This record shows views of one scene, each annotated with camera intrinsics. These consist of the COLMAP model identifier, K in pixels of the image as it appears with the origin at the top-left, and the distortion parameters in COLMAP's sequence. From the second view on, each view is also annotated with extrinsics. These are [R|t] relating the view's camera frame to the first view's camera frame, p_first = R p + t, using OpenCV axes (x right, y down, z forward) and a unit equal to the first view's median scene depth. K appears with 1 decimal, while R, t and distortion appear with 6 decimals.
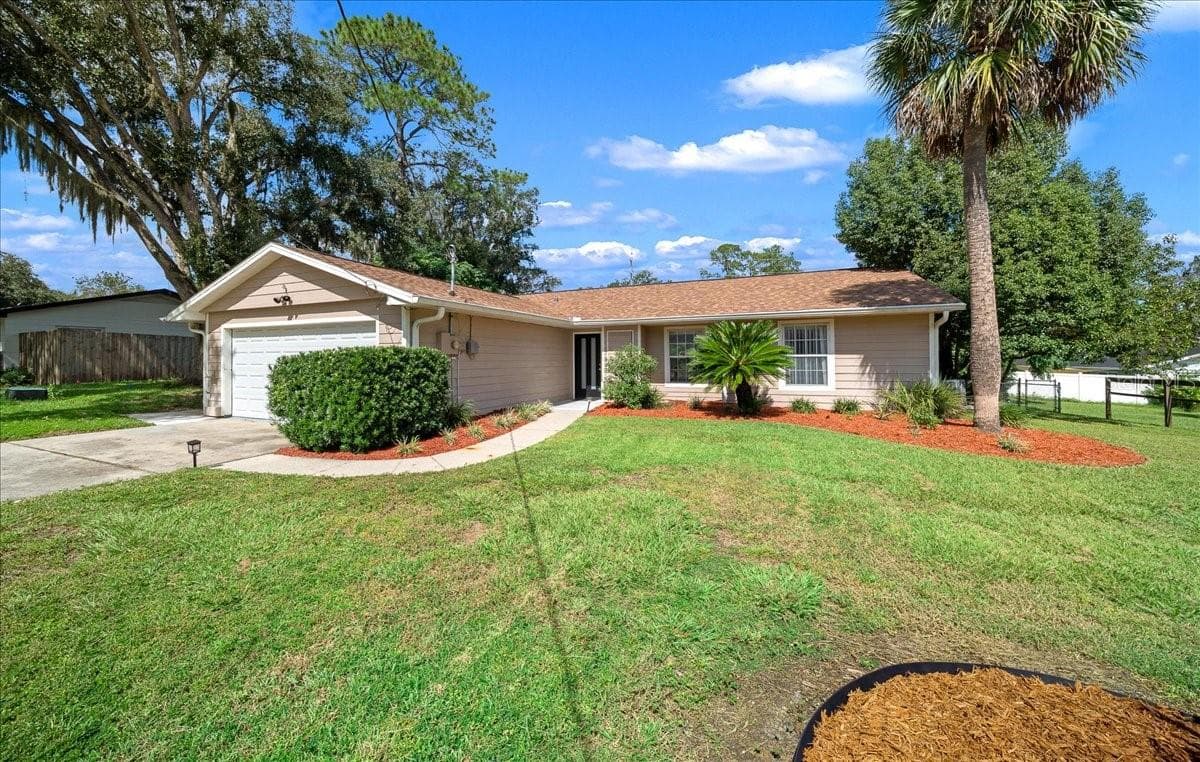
lens RADIAL K [[448.2, 0, 577.6], [0, 448.2, 347.6], [0, 0, 1]] dist [-0.000367, -0.000106]
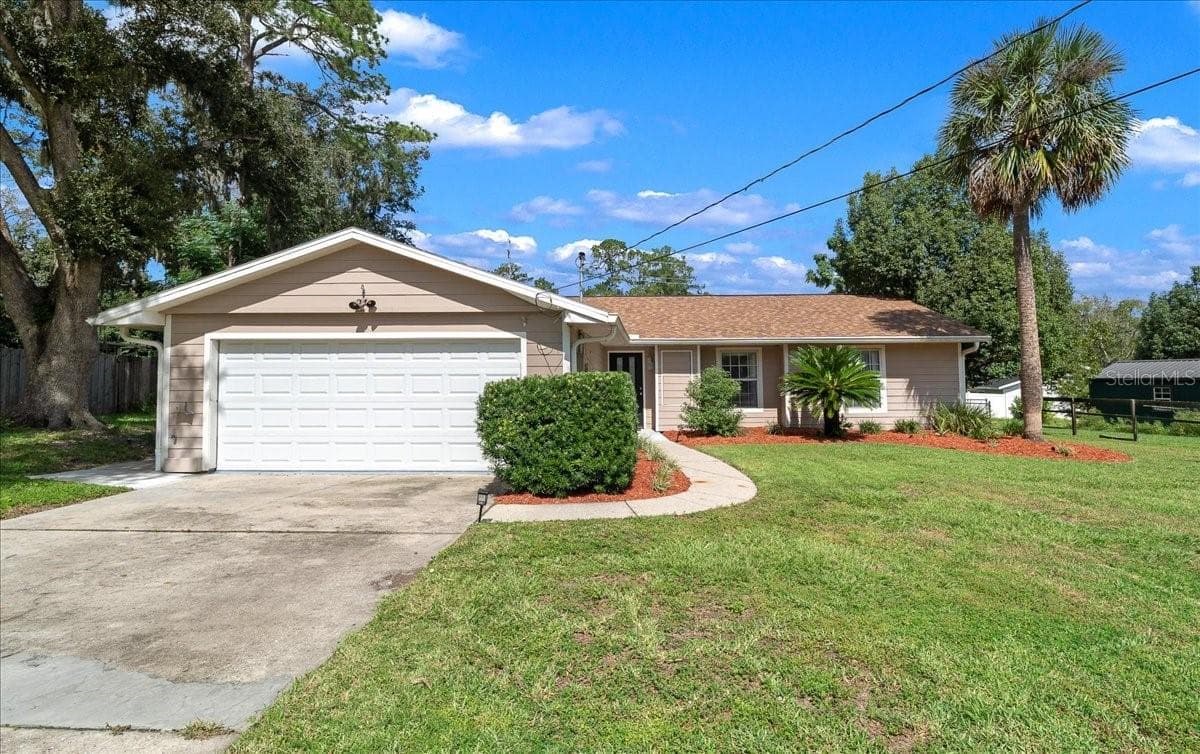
lens RADIAL K [[584.2, 0, 630.8], [0, 584.2, 344.2], [0, 0, 1]] dist [-0.000652, -0.001017]
pose [[0.920095, 0.023238, 0.391005, -0.549836], [-0.011035, 0.999380, -0.033426, -0.013182], [-0.391540, 0.026441, 0.919781, -0.050753]]
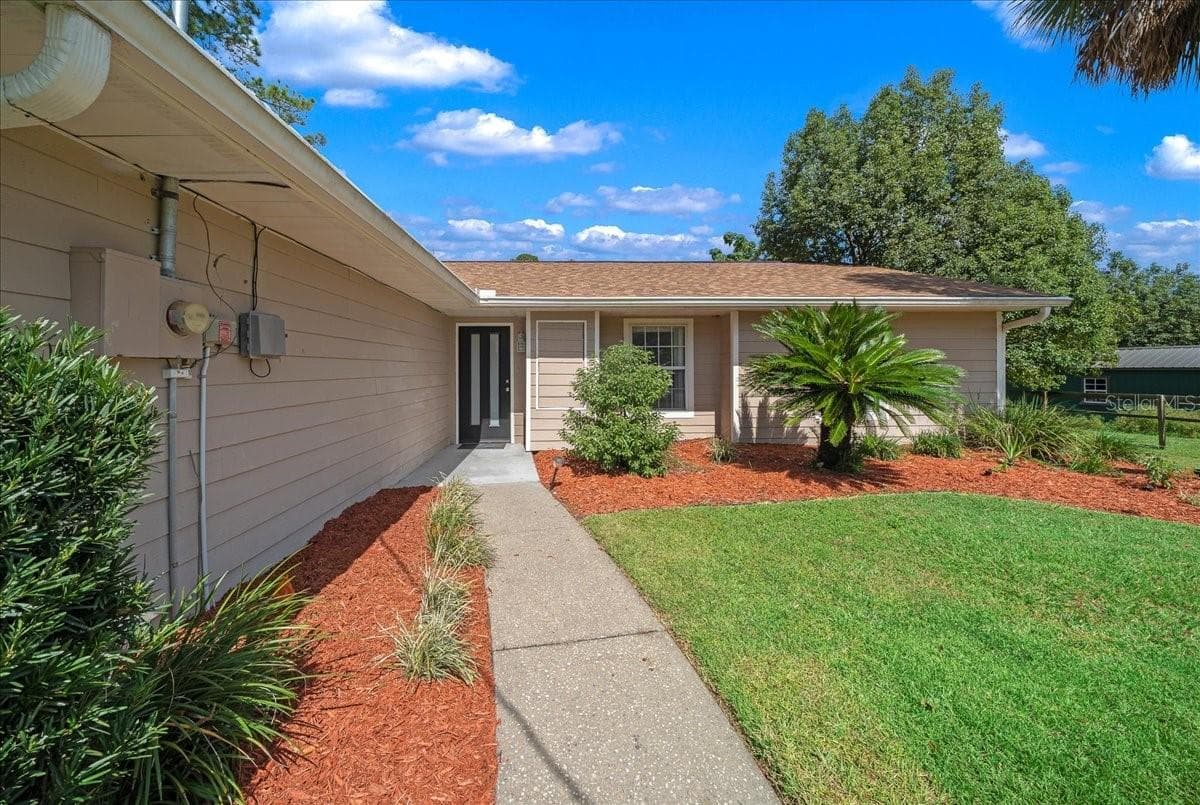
lens RADIAL K [[448.1, 0, 566.5], [0, 448.1, 368.3], [0, 0, 1]] dist [-0.002139, -0.000069]
pose [[0.903161, 0.003053, 0.429292, -0.168166], [-0.013010, 0.999710, 0.020260, 0.011633], [-0.429106, -0.023883, 0.902938, 0.608771]]
